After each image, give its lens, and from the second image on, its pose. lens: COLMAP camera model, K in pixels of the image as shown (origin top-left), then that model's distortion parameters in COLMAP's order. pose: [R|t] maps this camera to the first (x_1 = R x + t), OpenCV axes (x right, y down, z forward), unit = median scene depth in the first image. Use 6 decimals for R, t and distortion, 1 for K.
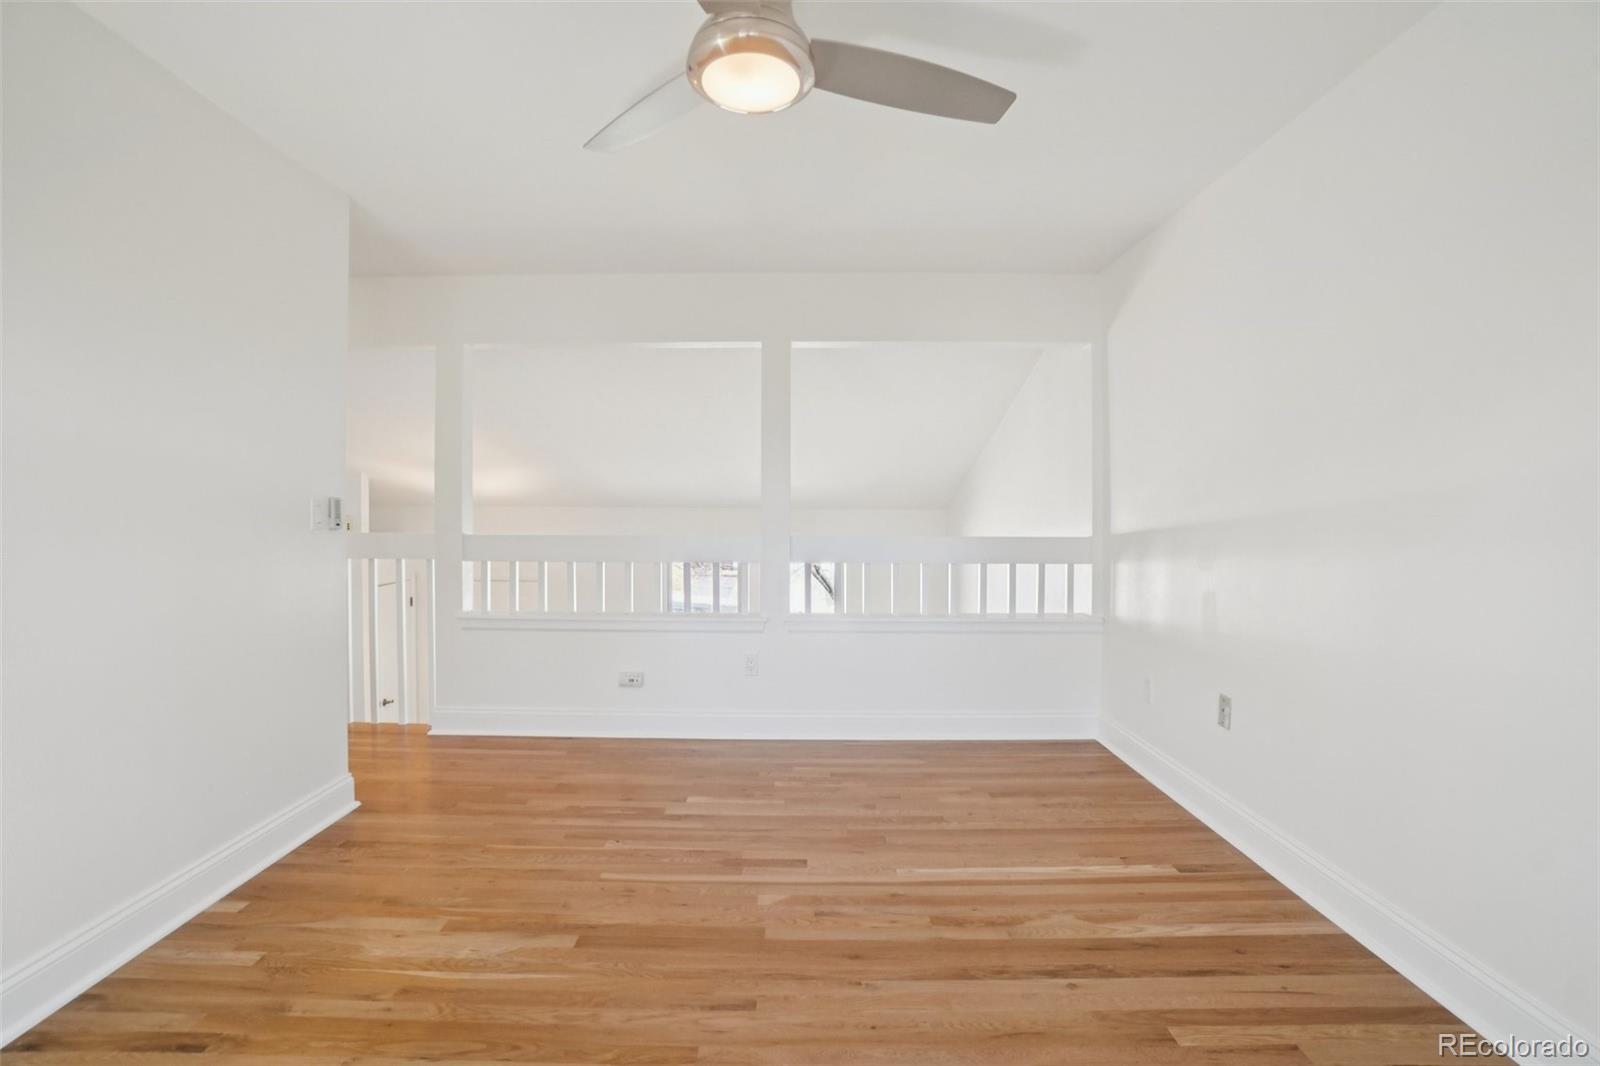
lens RADIAL K [[714.0, 0, 788.5], [0, 714.0, 518.9], [0, 0, 1]] dist [-0.063360, 0.022090]
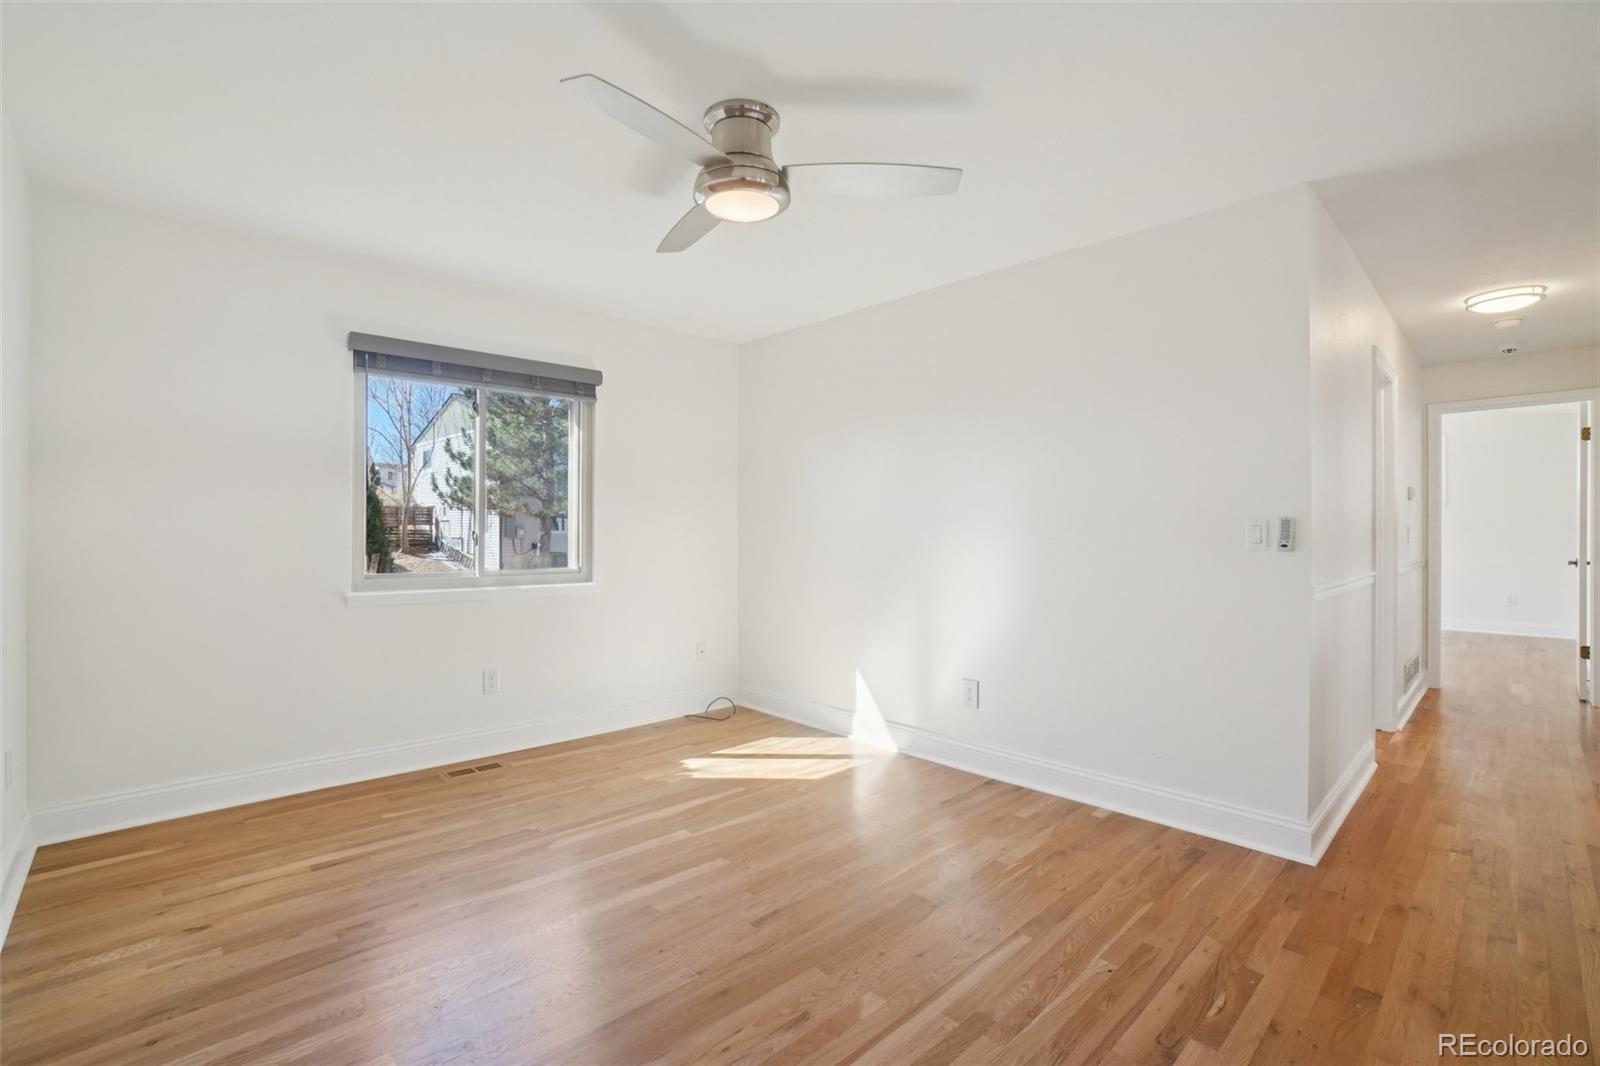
lens RADIAL K [[714.0, 0, 788.5], [0, 714.0, 518.9], [0, 0, 1]] dist [-0.063360, 0.022090]
pose [[-0.727057, -0.013012, -0.686454, 0.610529], [-0.008171, 0.999914, -0.010300, -0.015997], [0.686529, -0.001880, -0.727100, 1.531559]]
